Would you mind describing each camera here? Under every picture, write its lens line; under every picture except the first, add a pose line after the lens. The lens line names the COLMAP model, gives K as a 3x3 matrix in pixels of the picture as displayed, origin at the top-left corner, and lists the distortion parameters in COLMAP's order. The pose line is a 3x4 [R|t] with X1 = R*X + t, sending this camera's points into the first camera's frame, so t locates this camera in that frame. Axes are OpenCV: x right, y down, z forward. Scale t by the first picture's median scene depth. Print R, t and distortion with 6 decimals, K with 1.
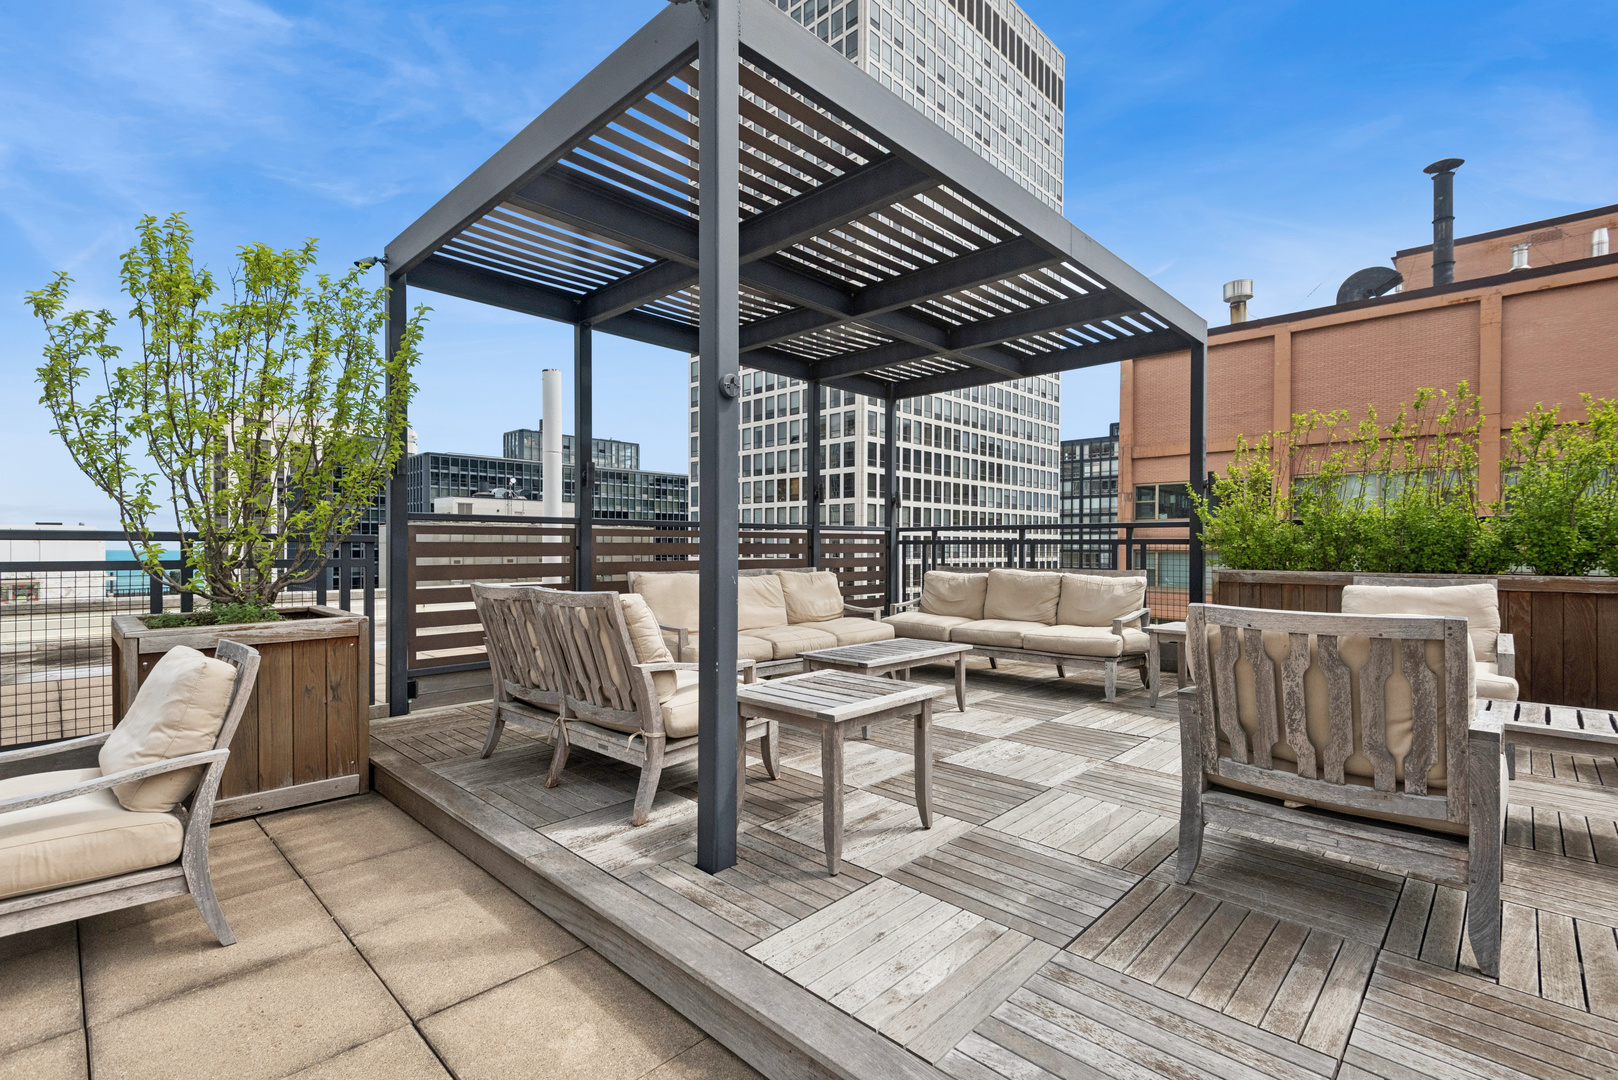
lens RADIAL K [[748.7, 0, 803.3], [0, 748.7, 541.9], [0, 0, 1]] dist [0.034486, -0.022529]
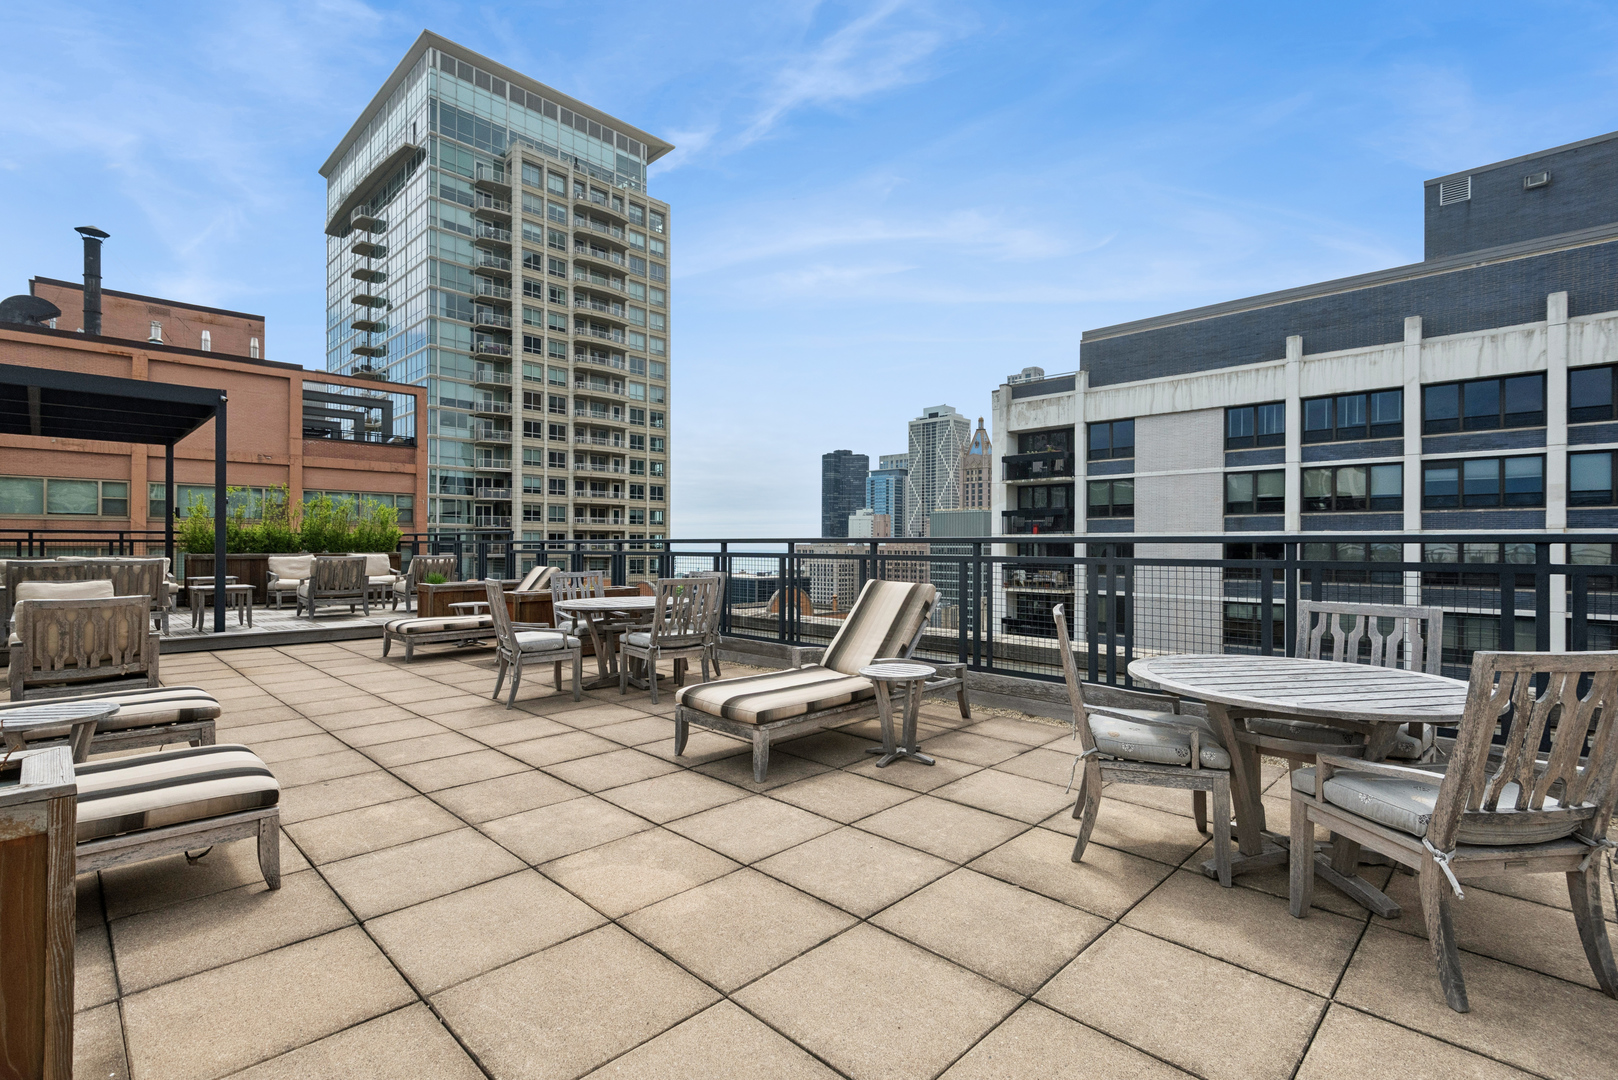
lens RADIAL K [[748.7, 0, 803.3], [0, 748.7, 541.9], [0, 0, 1]] dist [0.034486, -0.022529]
pose [[0.017948, -0.000789, 0.999839, -0.374089], [-0.012545, 0.999921, 0.001014, -0.005413], [-0.999760, -0.012561, 0.017936, -0.190947]]
